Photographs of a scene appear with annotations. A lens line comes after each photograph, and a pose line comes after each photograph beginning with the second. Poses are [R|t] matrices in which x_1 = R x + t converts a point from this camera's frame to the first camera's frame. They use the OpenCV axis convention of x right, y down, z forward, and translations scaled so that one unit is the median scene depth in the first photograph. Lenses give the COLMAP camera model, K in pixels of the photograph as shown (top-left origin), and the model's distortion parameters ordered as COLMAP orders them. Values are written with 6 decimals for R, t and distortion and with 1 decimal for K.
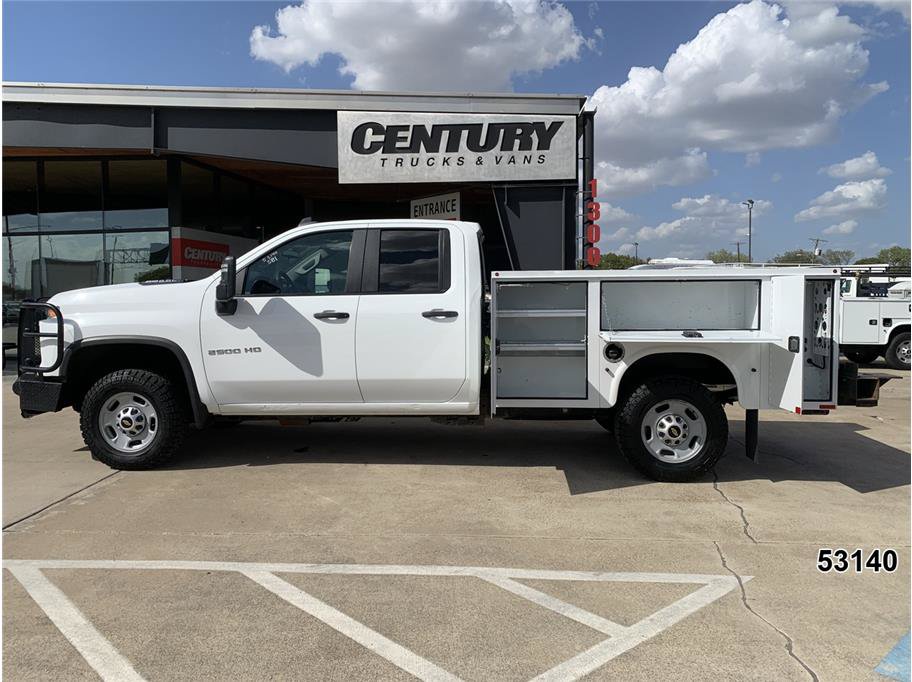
lens RADIAL K [[717.6, 0, 456.0], [0, 717.6, 341.0], [0, 0, 1]] dist [0.039719, -0.006679]
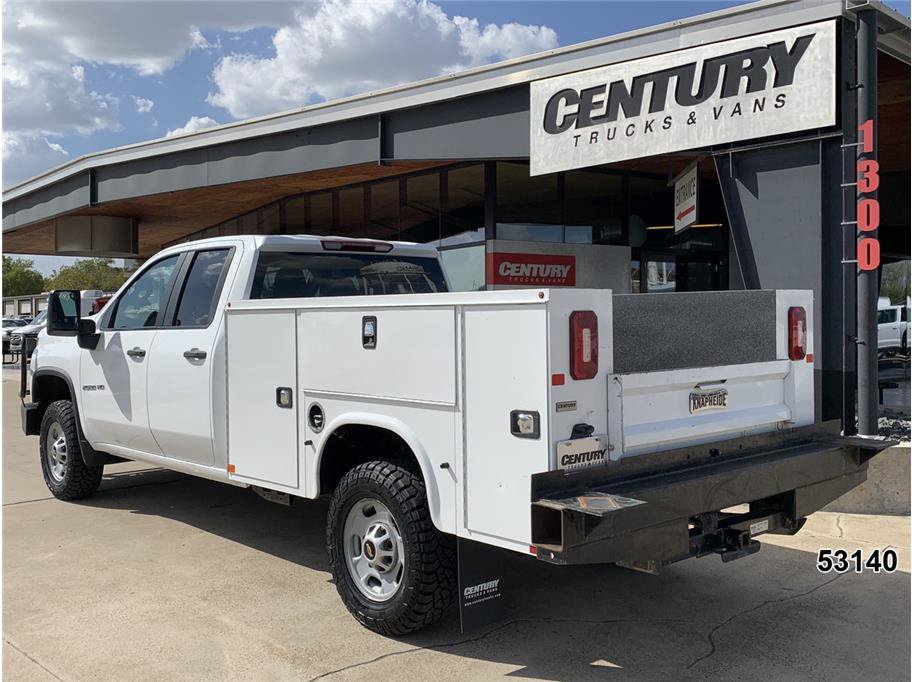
lens RADIAL K [[925.5, 0, 456.0], [0, 925.5, 341.0], [0, 0, 1]] dist [0.106649, -0.285073]
pose [[0.717485, 0.016777, -0.696372, 0.481748], [-0.035930, 0.999270, -0.012945, -0.026241], [0.695646, 0.034309, 0.717565, 0.238097]]
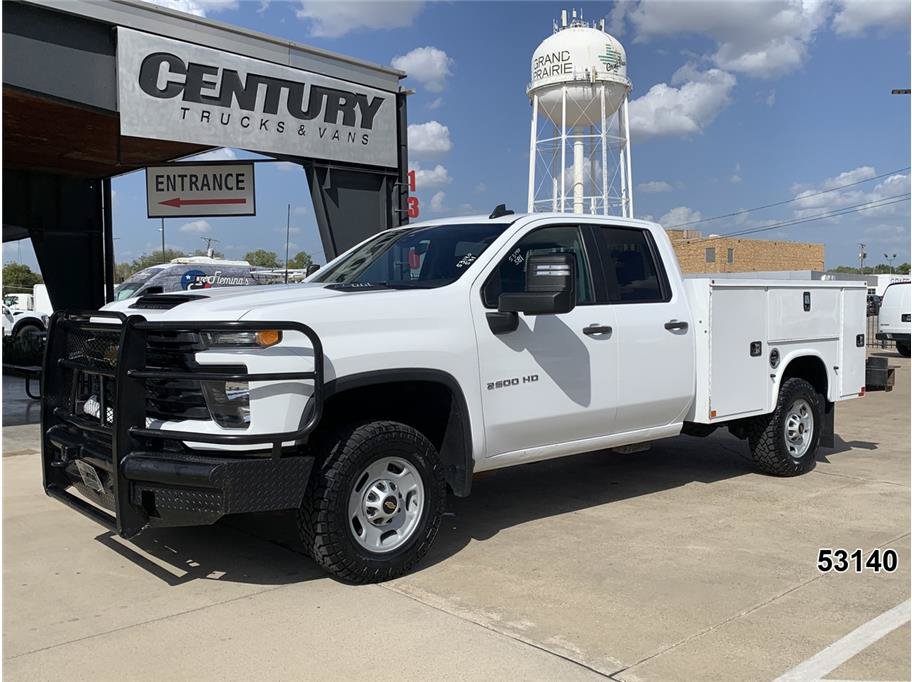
lens RADIAL K [[856.0, 0, 456.0], [0, 856.0, 341.0], [0, 0, 1]] dist [0.095447, -0.263832]
pose [[0.712137, -0.033404, 0.701245, -0.512651], [0.044134, 0.999022, 0.002768, -0.017398], [-0.700651, 0.028977, 0.712915, 0.224018]]
